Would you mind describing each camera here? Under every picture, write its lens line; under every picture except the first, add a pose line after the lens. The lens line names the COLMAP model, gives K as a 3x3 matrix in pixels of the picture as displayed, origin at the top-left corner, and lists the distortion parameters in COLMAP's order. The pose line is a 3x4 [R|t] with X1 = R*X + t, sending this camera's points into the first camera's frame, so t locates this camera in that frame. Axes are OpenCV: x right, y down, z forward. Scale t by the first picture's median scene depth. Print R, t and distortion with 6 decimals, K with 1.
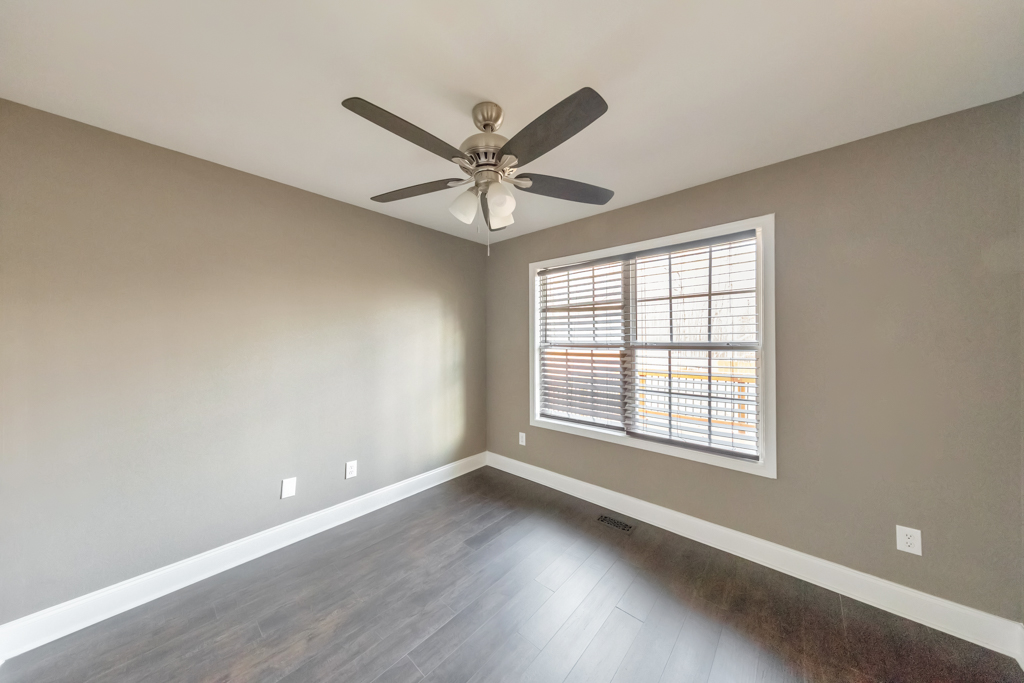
lens RADIAL K [[321.2, 0, 513.8], [0, 321.2, 339.5], [0, 0, 1]] dist [0.007027, -0.000100]
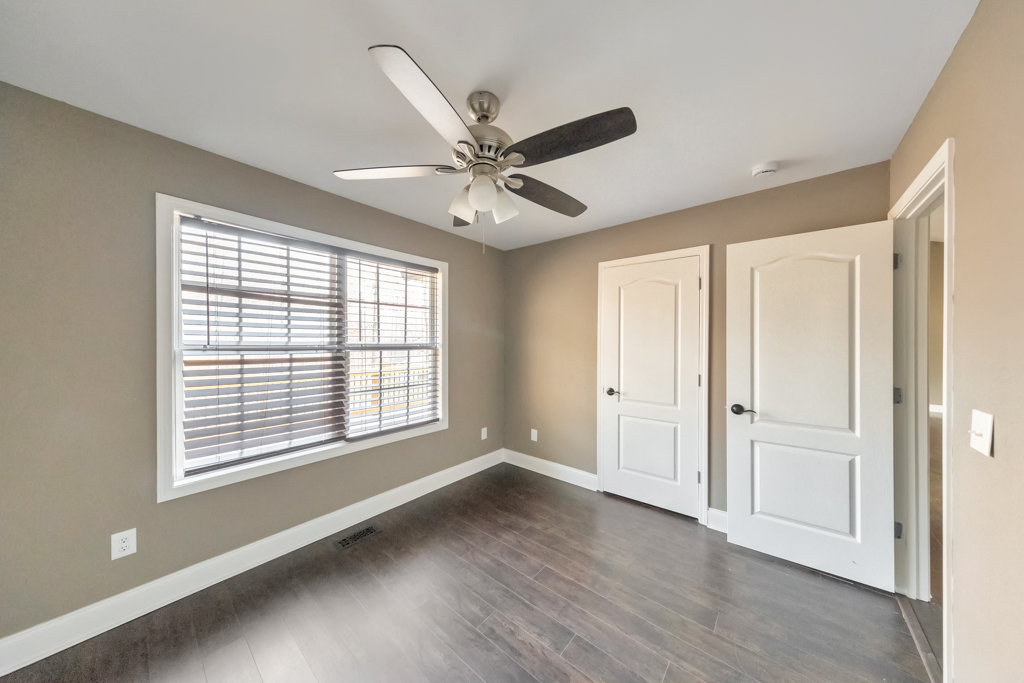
lens RADIAL K [[324.9, 0, 512.0], [0, 324.9, 341.5], [0, 0, 1]] dist [-0.001445, -0.000044]
pose [[-0.030622, 0.005978, 0.999513, -0.608028], [-0.005561, 0.999966, -0.006151, 0.005487], [-0.999516, -0.005747, -0.030587, 0.545605]]
